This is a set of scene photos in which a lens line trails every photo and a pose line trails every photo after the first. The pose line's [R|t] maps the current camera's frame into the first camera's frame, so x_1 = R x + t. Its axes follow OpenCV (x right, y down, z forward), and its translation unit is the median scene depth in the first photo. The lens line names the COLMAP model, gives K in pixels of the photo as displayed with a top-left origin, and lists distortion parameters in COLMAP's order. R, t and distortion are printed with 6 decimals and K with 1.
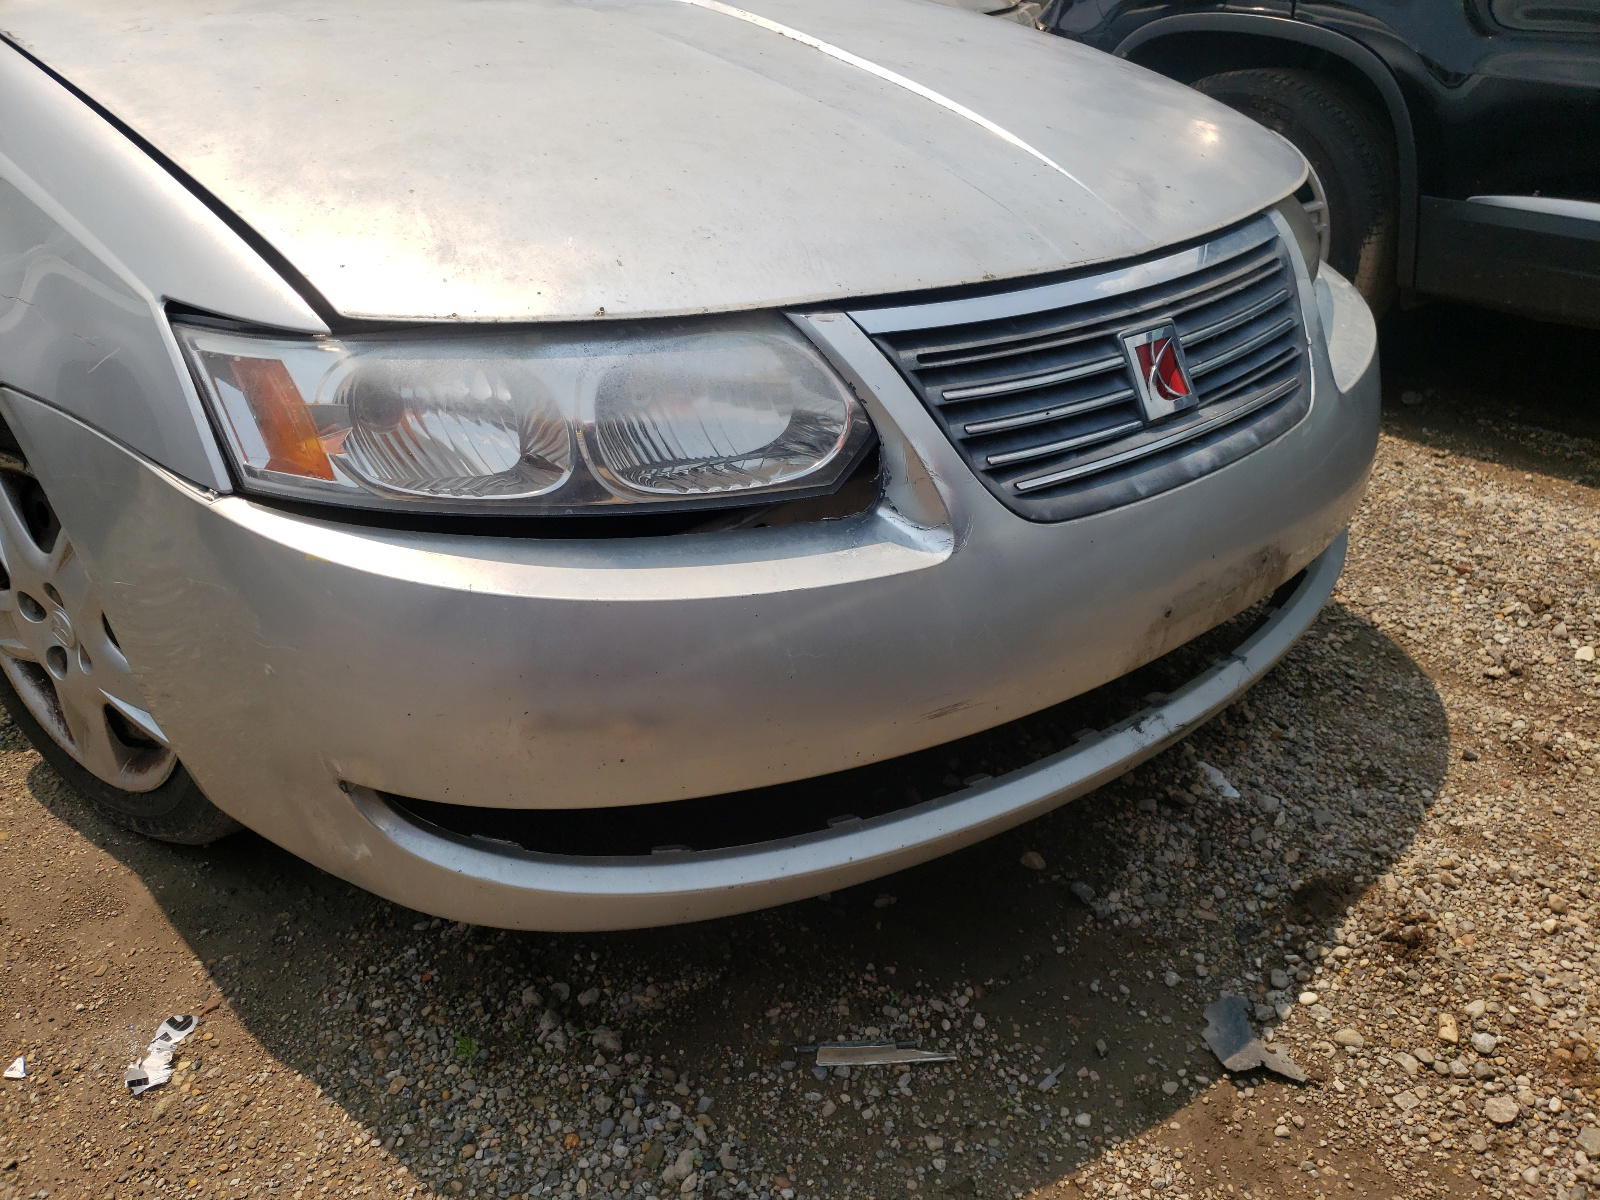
lens RADIAL K [[1248.3, 0, 795.9], [0, 1248.3, 604.2], [0, 0, 1]] dist [-0.038137, 0.070883]
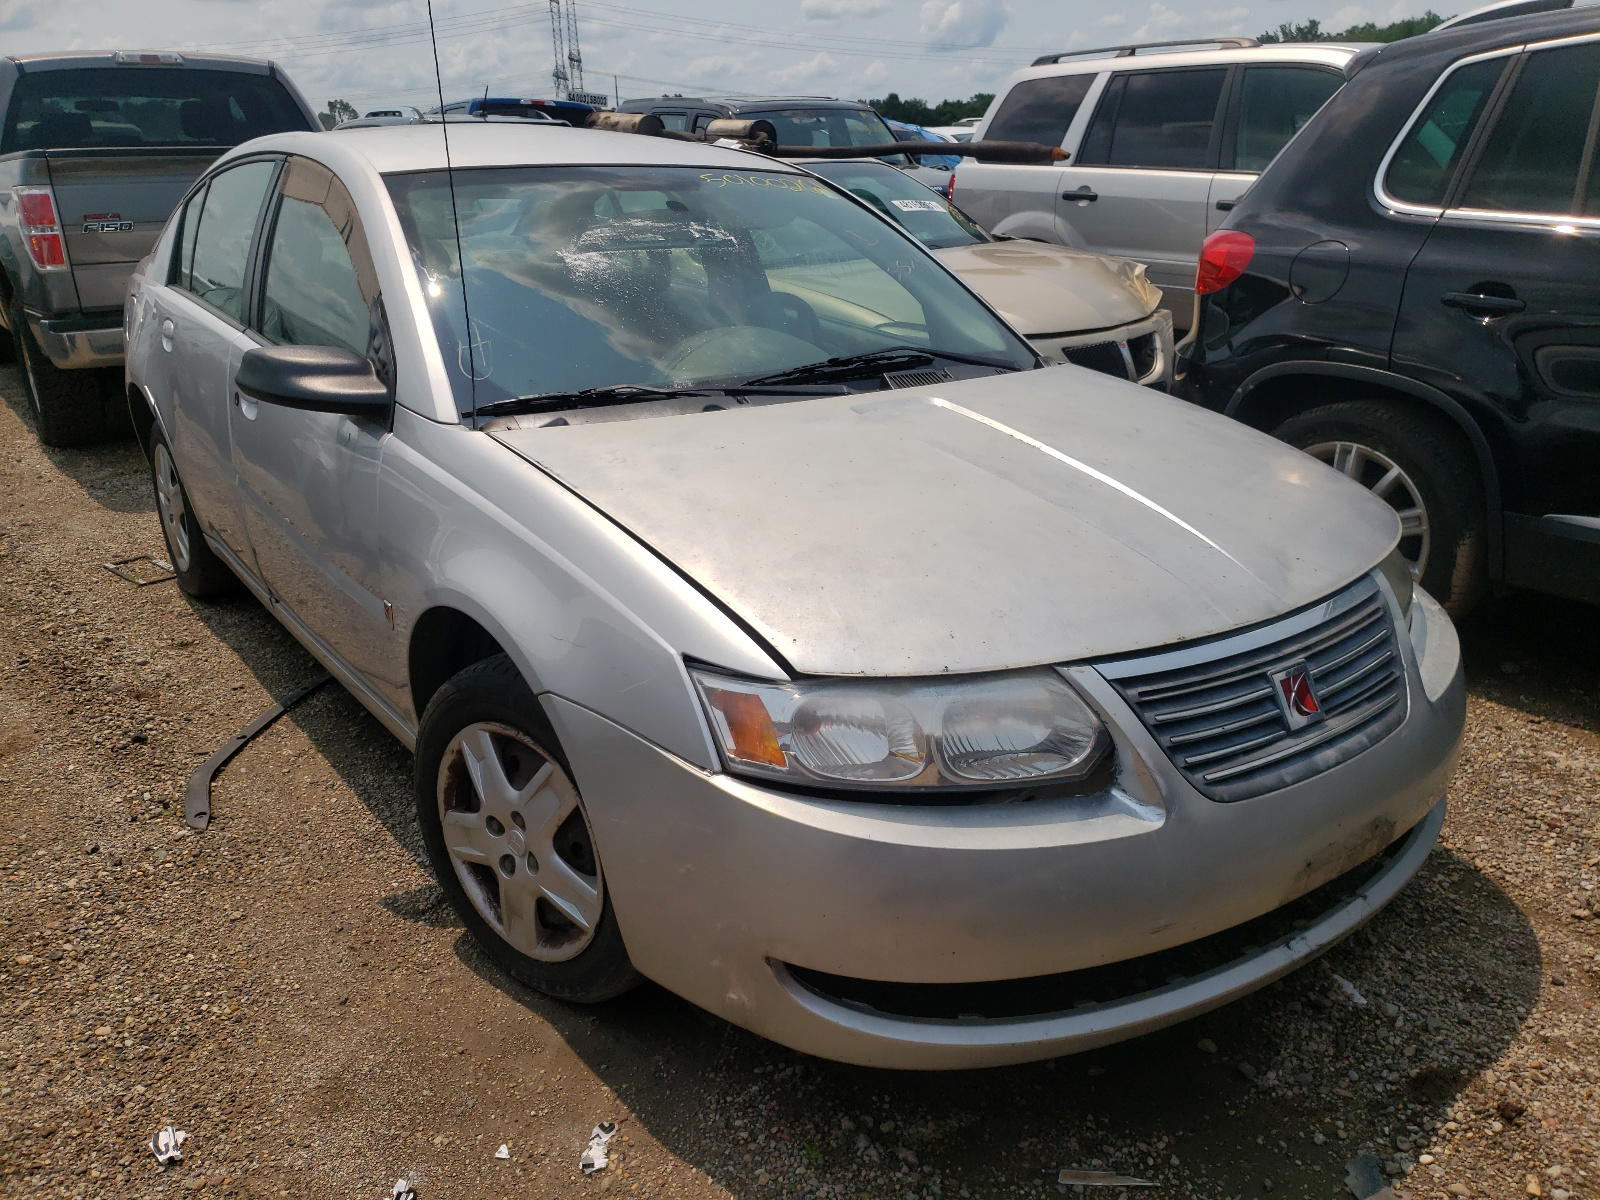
lens RADIAL K [[1248.3, 0, 795.9], [0, 1248.3, 604.2], [0, 0, 1]] dist [-0.038137, 0.070883]
pose [[0.995876, 0.019120, -0.088692, -0.155815], [-0.033020, 0.986884, -0.158020, -0.038728], [0.084507, 0.160297, 0.983445, -0.470864]]
